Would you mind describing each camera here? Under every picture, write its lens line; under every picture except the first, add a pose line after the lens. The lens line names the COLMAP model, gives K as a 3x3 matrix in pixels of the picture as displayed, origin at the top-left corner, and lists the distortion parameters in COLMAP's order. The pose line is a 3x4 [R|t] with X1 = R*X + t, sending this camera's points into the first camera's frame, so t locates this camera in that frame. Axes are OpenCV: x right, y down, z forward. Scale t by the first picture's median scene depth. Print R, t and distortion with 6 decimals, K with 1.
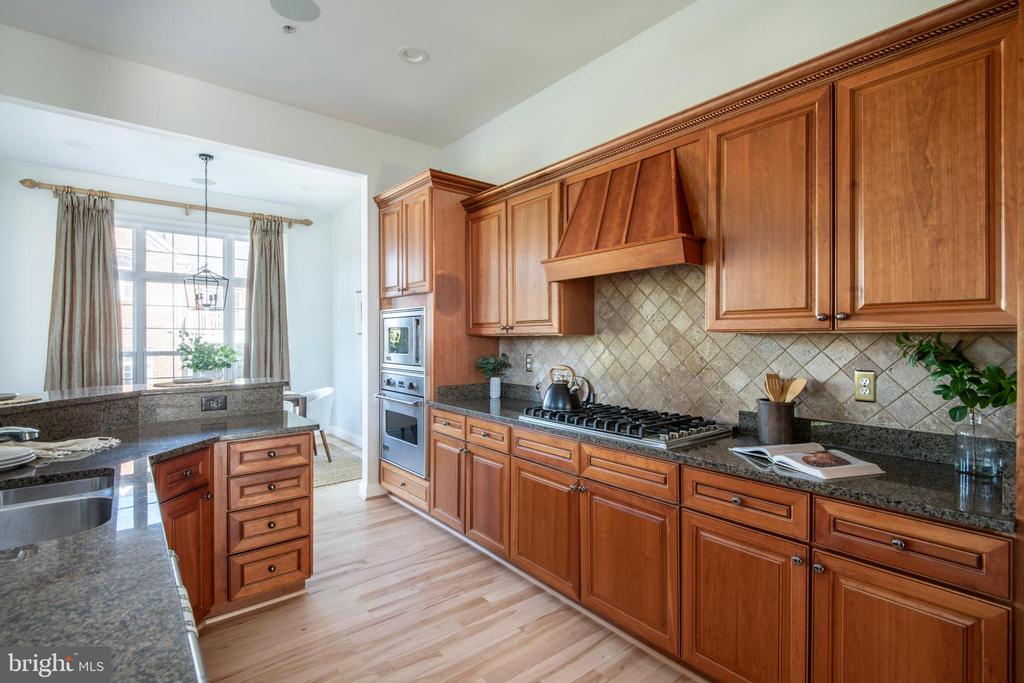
lens RADIAL K [[486.8, 0, 505.1], [0, 486.8, 337.5], [0, 0, 1]] dist [-0.004973, -0.007688]
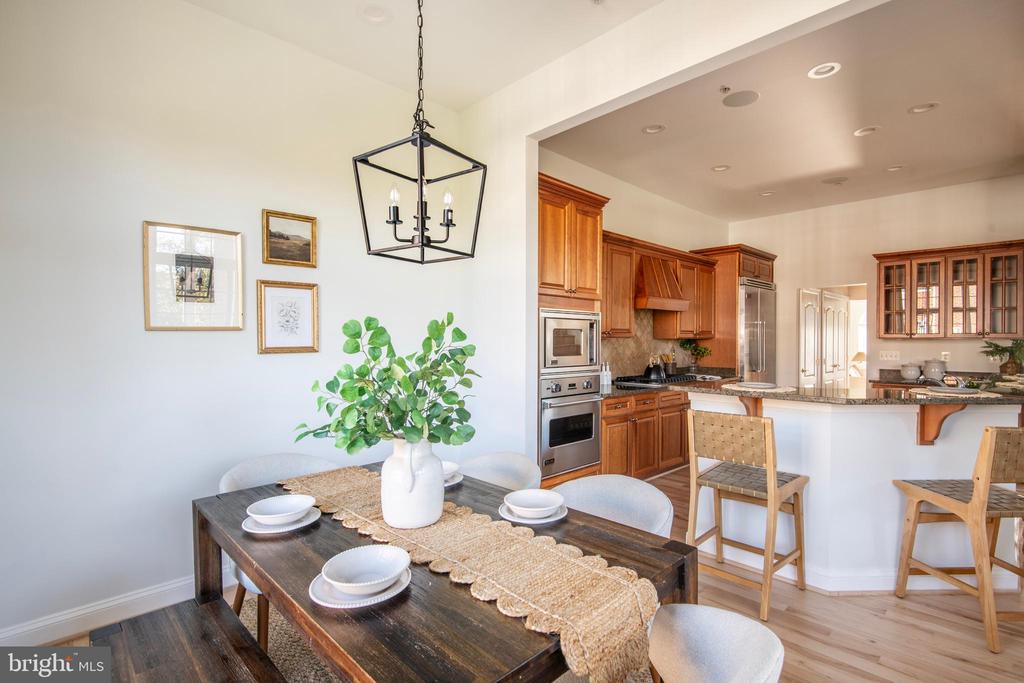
lens RADIAL K [[486.8, 0, 510.4], [0, 486.8, 348.5], [0, 0, 1]] dist [-0.004973, -0.007688]
pose [[-0.109925, -0.012699, 0.993859, -0.943295], [0.001152, 0.999916, 0.012904, 0.004324], [-0.993939, 0.002563, -0.109901, 0.979703]]
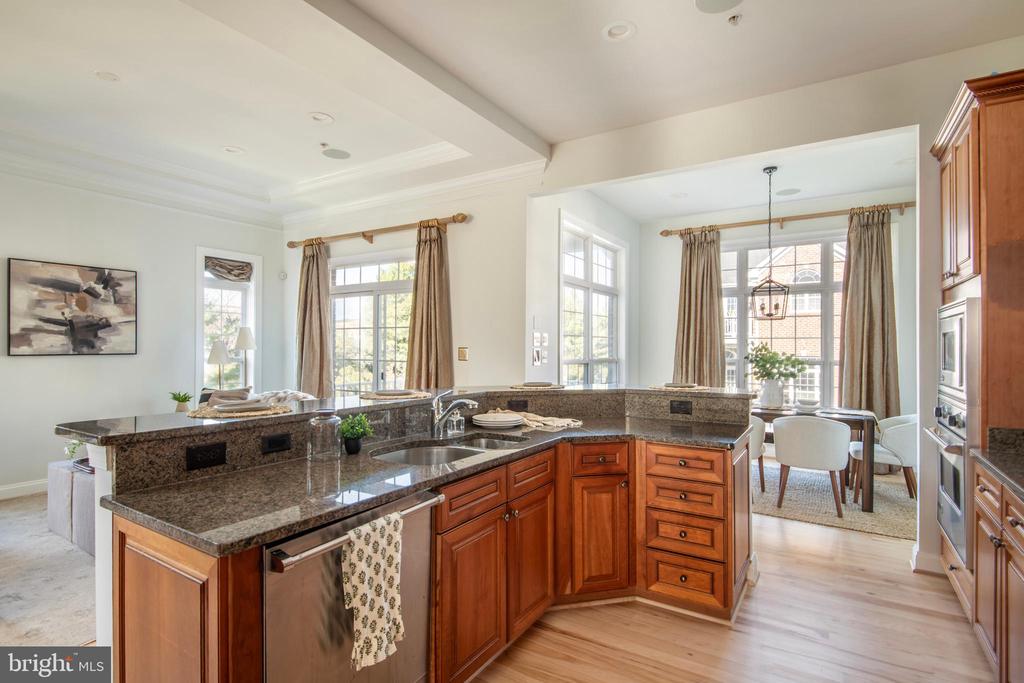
lens RADIAL K [[486.8, 0, 516.4], [0, 486.8, 341.4], [0, 0, 1]] dist [-0.004973, -0.007688]
pose [[0.323073, -0.010642, -0.946314, 0.168418], [-0.001953, 0.999927, -0.011911, 0.001450], [0.946372, 0.005696, 0.323028, 0.165975]]
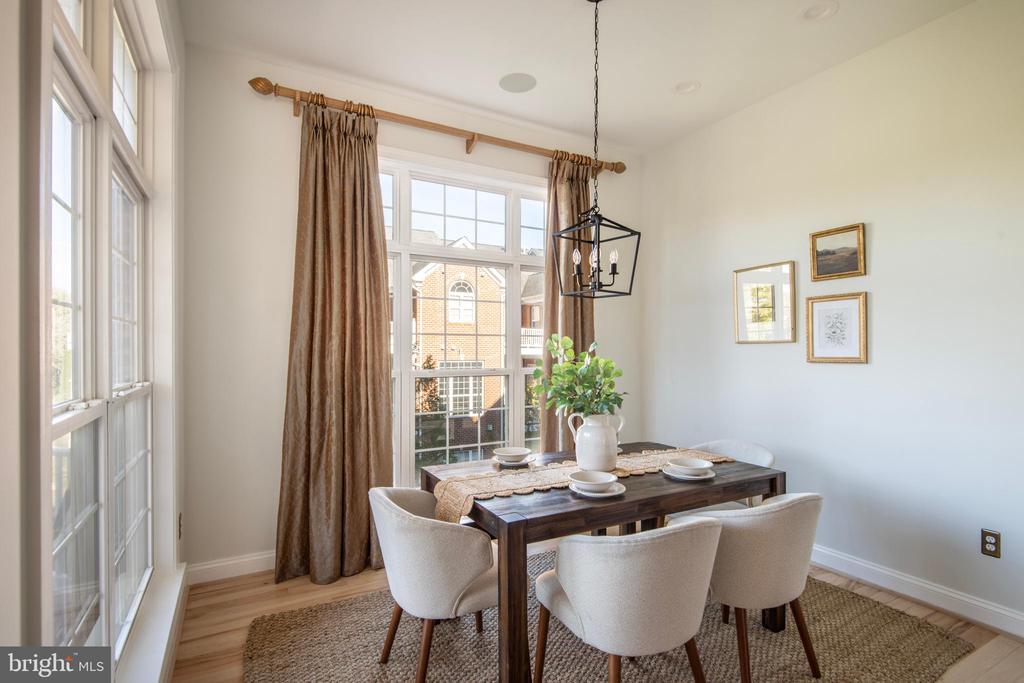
lens RADIAL K [[486.8, 0, 511.2], [0, 486.8, 345.2], [0, 0, 1]] dist [-0.004973, -0.007688]
pose [[0.982539, -0.004461, -0.186001, -0.603858], [0.004344, 0.999990, -0.001038, -0.007405], [0.186004, 0.000212, 0.982549, 0.494562]]
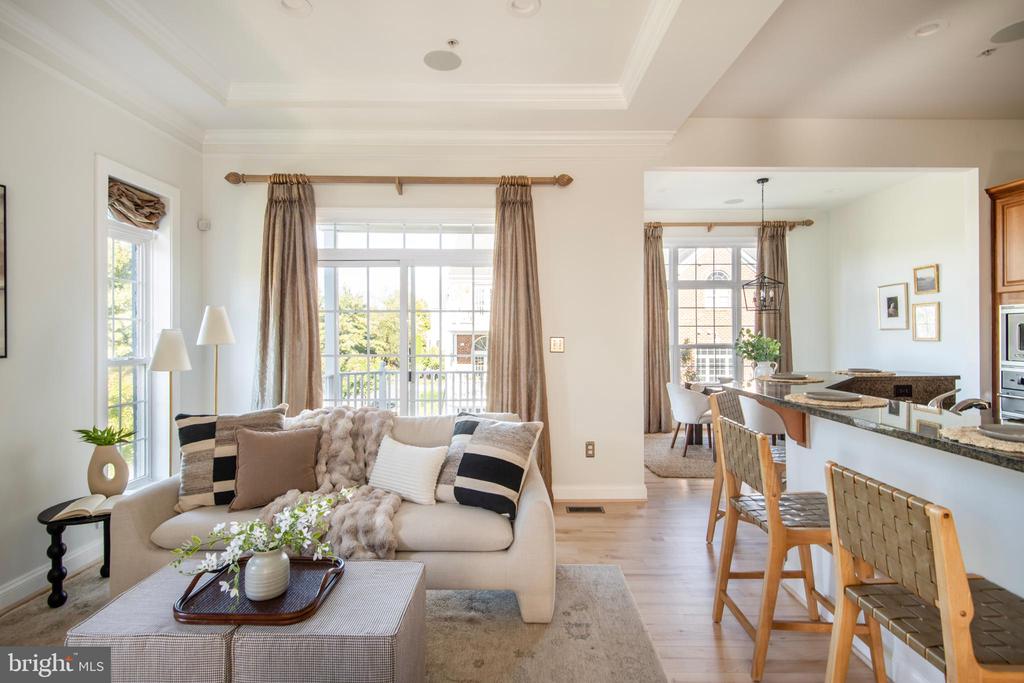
lens RADIAL K [[486.8, 0, 506.8], [0, 486.8, 331.9], [0, 0, 1]] dist [-0.004973, -0.007688]
pose [[0.767545, -0.004276, -0.640980, -0.336122], [0.003839, 0.999990, -0.002075, -0.004974], [0.640983, -0.000868, 0.767555, -0.297663]]
